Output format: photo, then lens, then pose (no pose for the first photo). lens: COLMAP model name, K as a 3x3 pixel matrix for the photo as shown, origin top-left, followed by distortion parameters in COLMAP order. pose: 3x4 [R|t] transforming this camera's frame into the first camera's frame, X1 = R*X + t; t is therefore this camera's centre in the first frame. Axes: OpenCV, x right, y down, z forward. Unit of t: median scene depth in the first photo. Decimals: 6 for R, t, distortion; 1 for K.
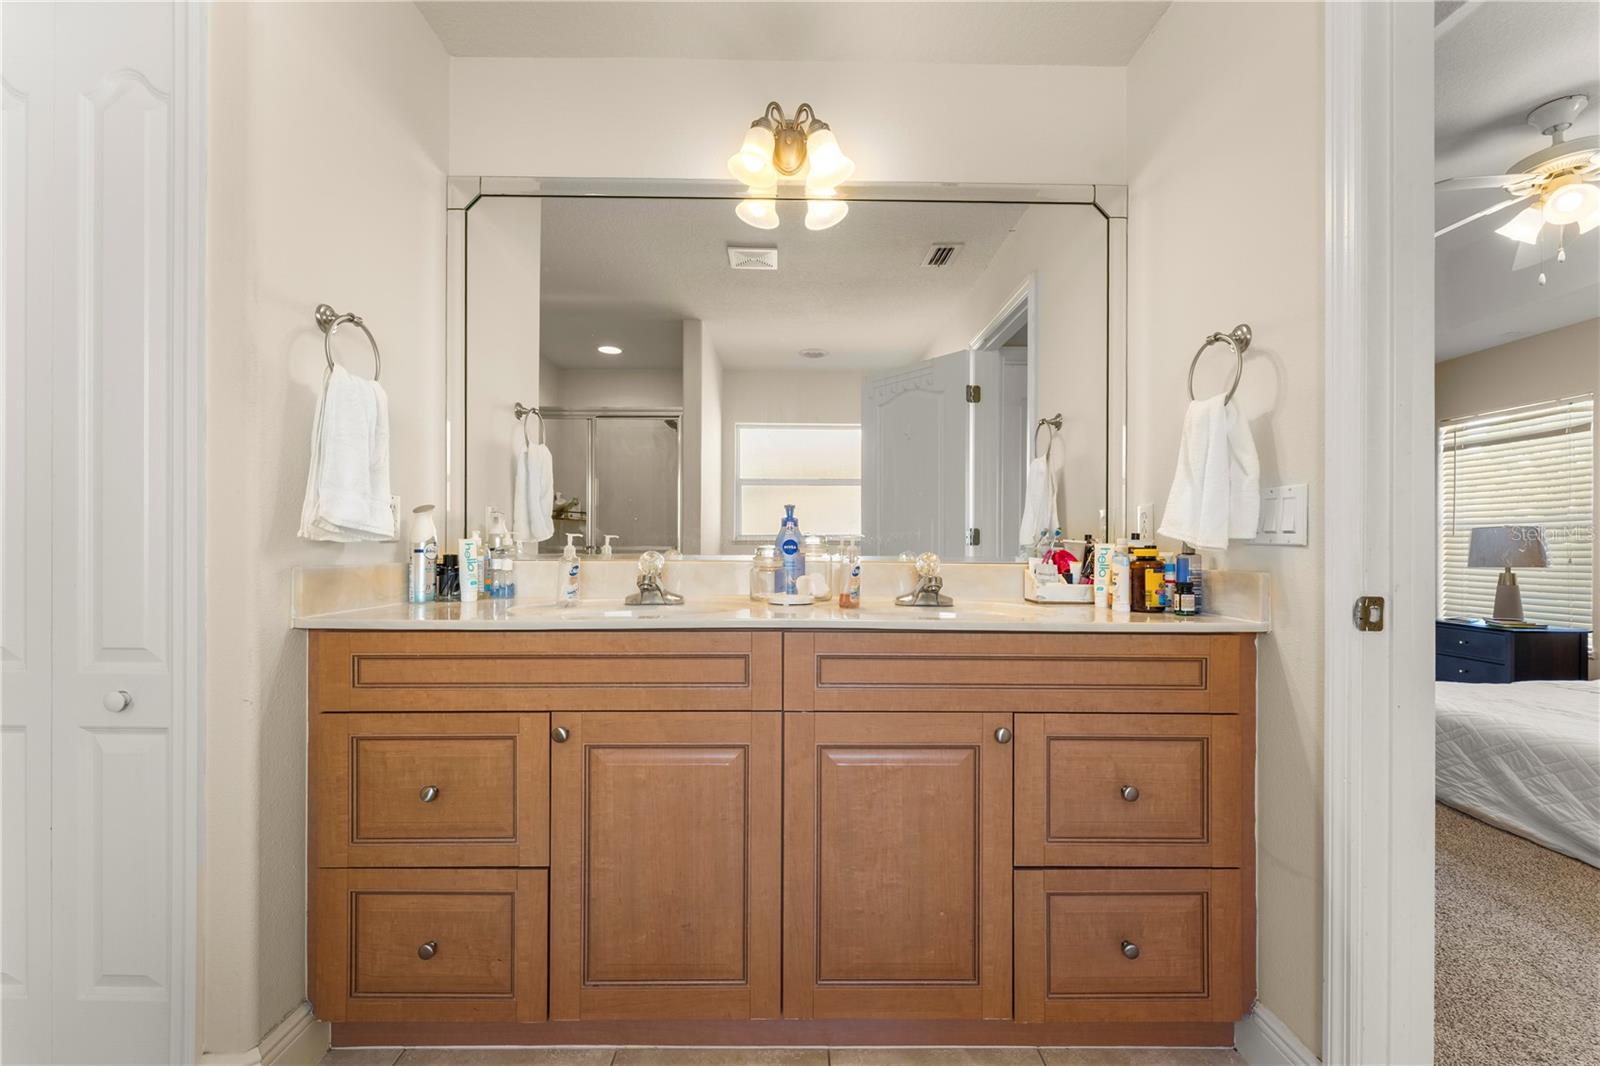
lens RADIAL K [[649.4, 0, 800.9], [0, 649.4, 544.7], [0, 0, 1]] dist [0.000010, 0.000262]
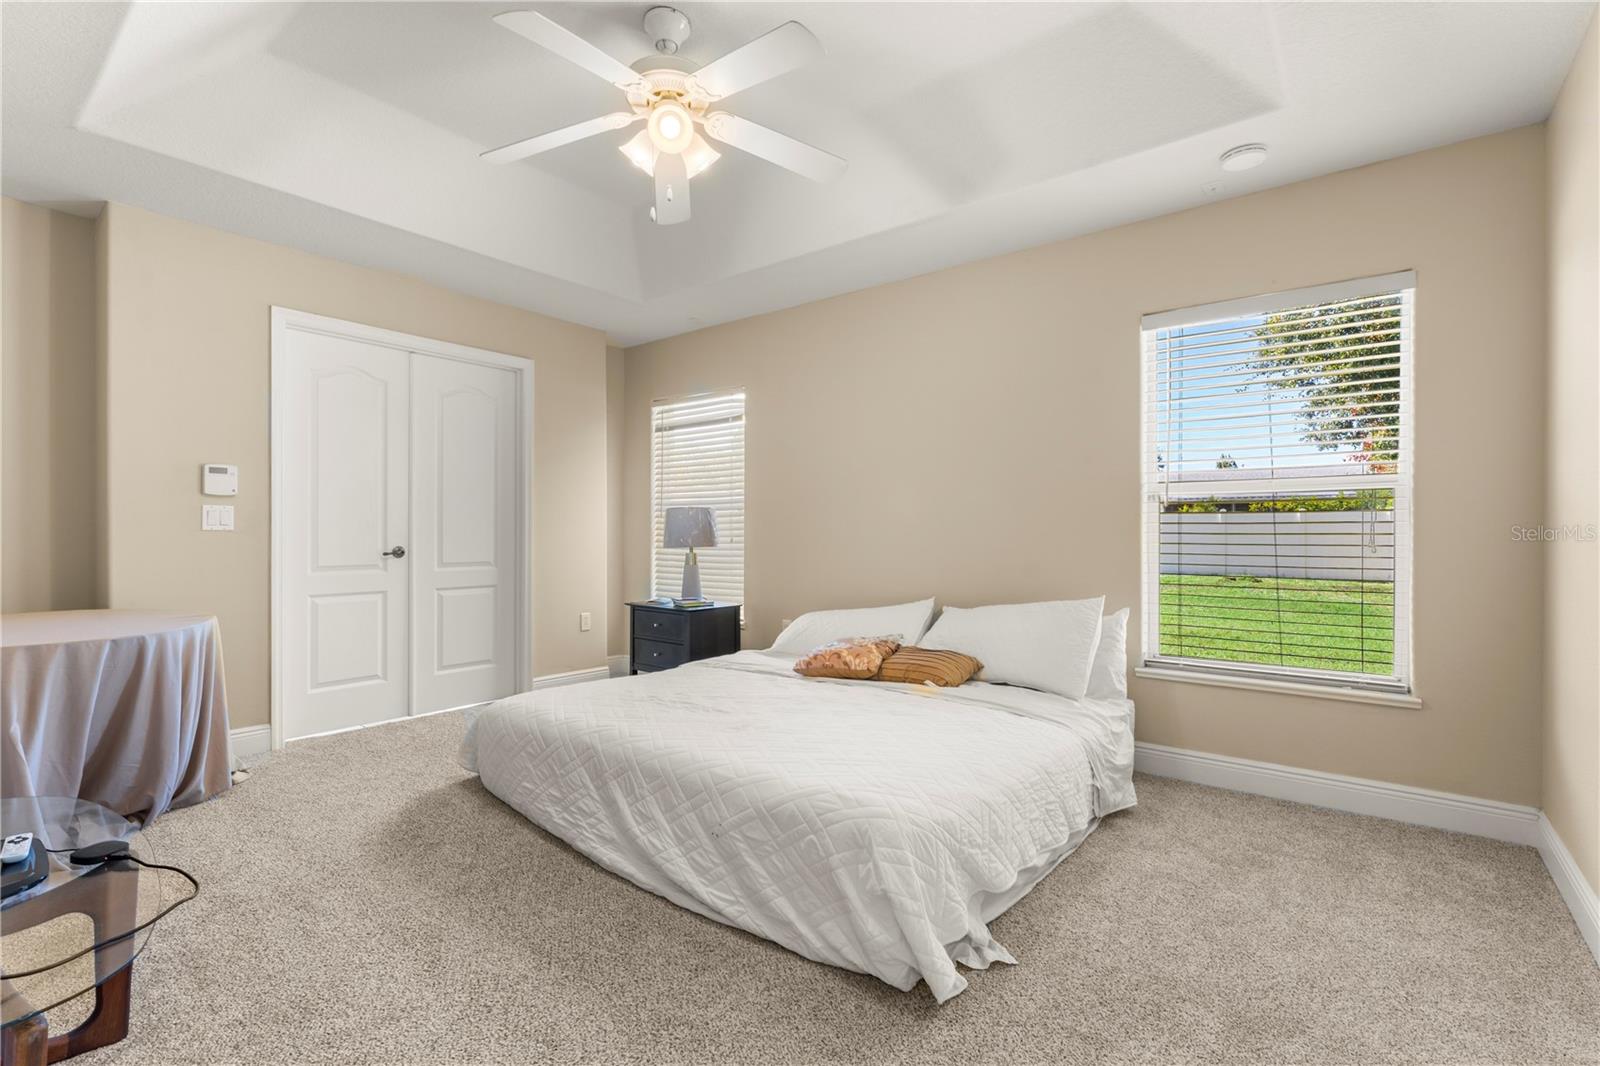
lens RADIAL K [[723.2, 0, 798.1], [0, 723.2, 532.7], [0, 0, 1]] dist [-0.002796, -0.000641]
pose [[0.634163, -0.006461, 0.773172, 0.933591], [-0.001117, 0.999956, 0.009272, 0.004303], [-0.773198, -0.006744, 0.634129, 0.438909]]
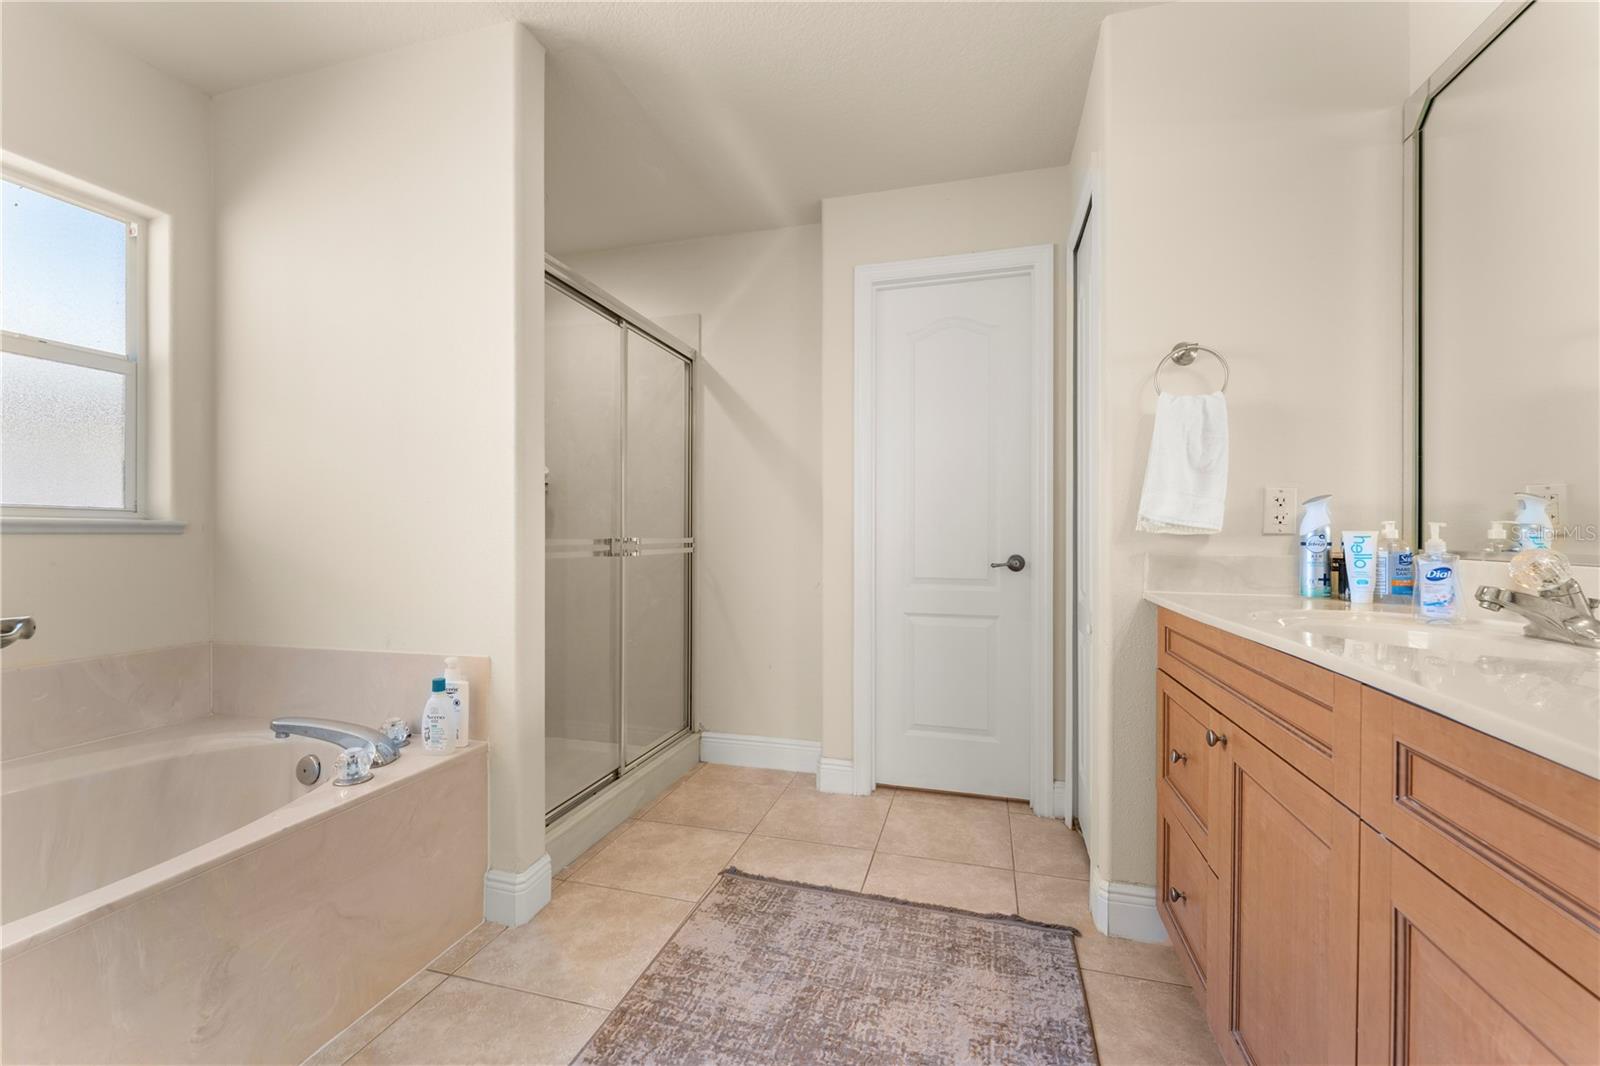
lens RADIAL K [[649.4, 0, 800.9], [0, 649.4, 544.7], [0, 0, 1]] dist [0.000010, 0.000262]
pose [[-0.284851, 0.009959, -0.958520, 0.429494], [-0.001025, 0.999942, 0.010694, 0.001465], [0.958571, 0.004029, -0.284825, 0.433493]]
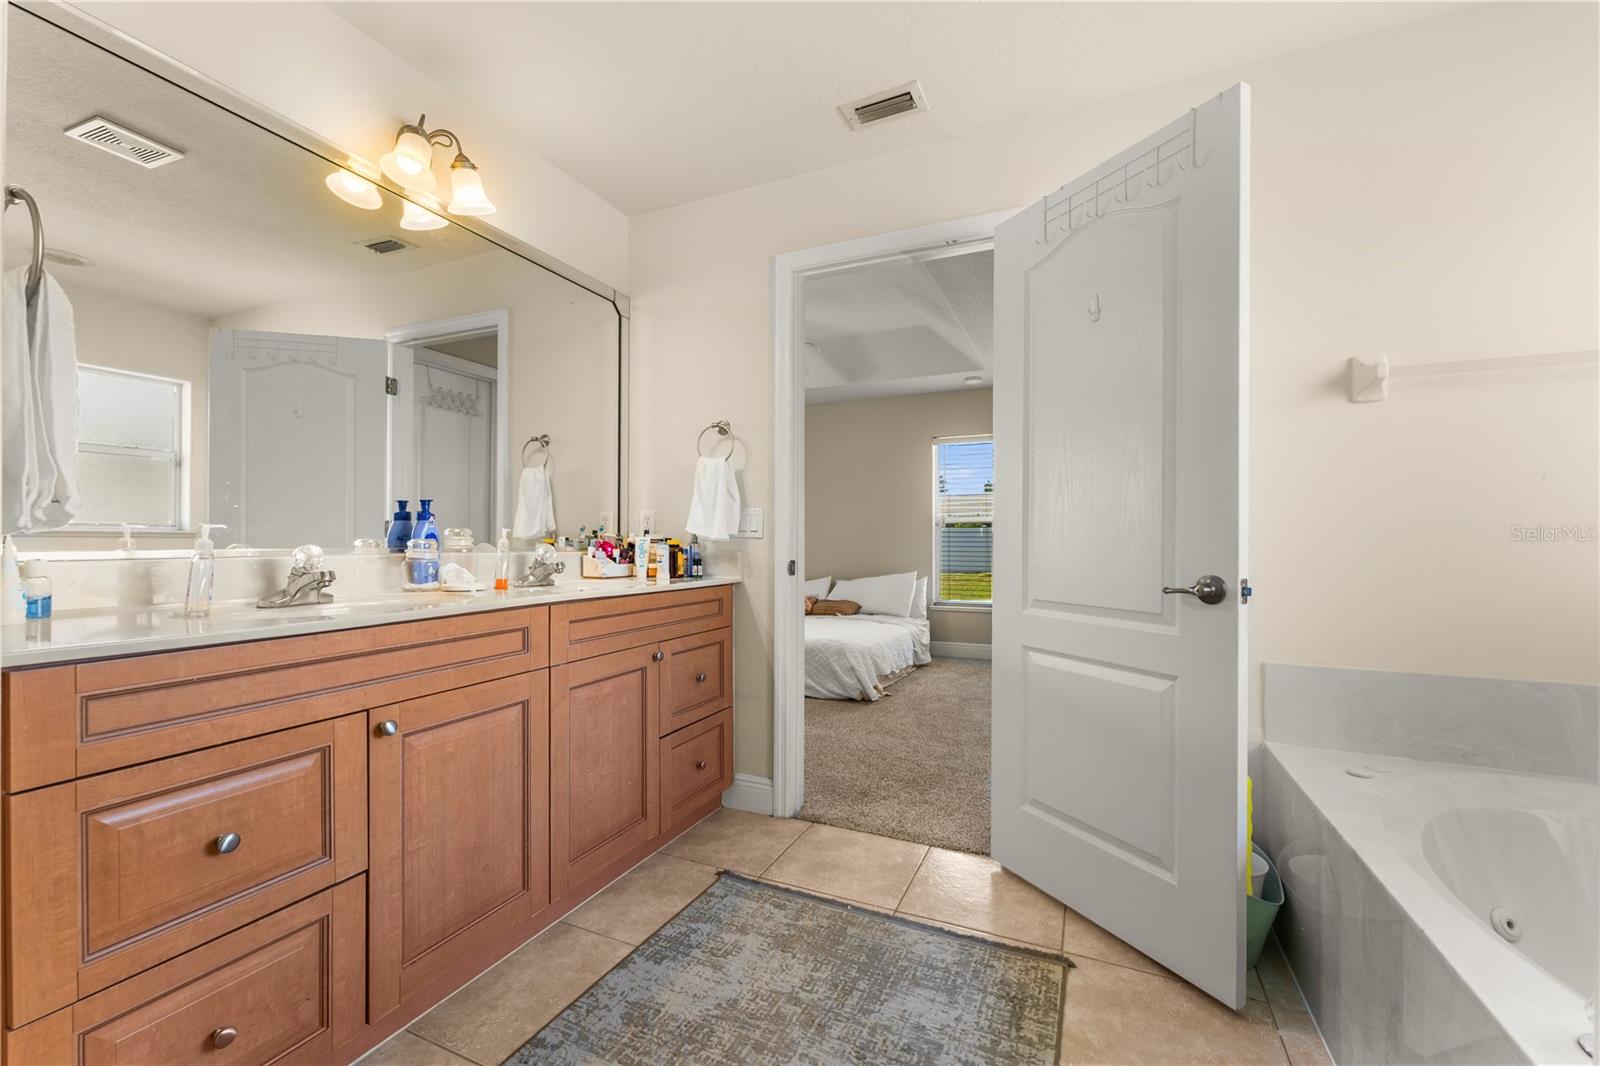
lens RADIAL K [[649.4, 0, 800.9], [0, 649.4, 544.7], [0, 0, 1]] dist [0.000010, 0.000262]
pose [[0.423659, -0.010310, 0.905763, -0.935261], [-0.002041, 0.999922, 0.012336, -0.003111], [-0.905819, -0.007075, 0.423605, 0.003530]]
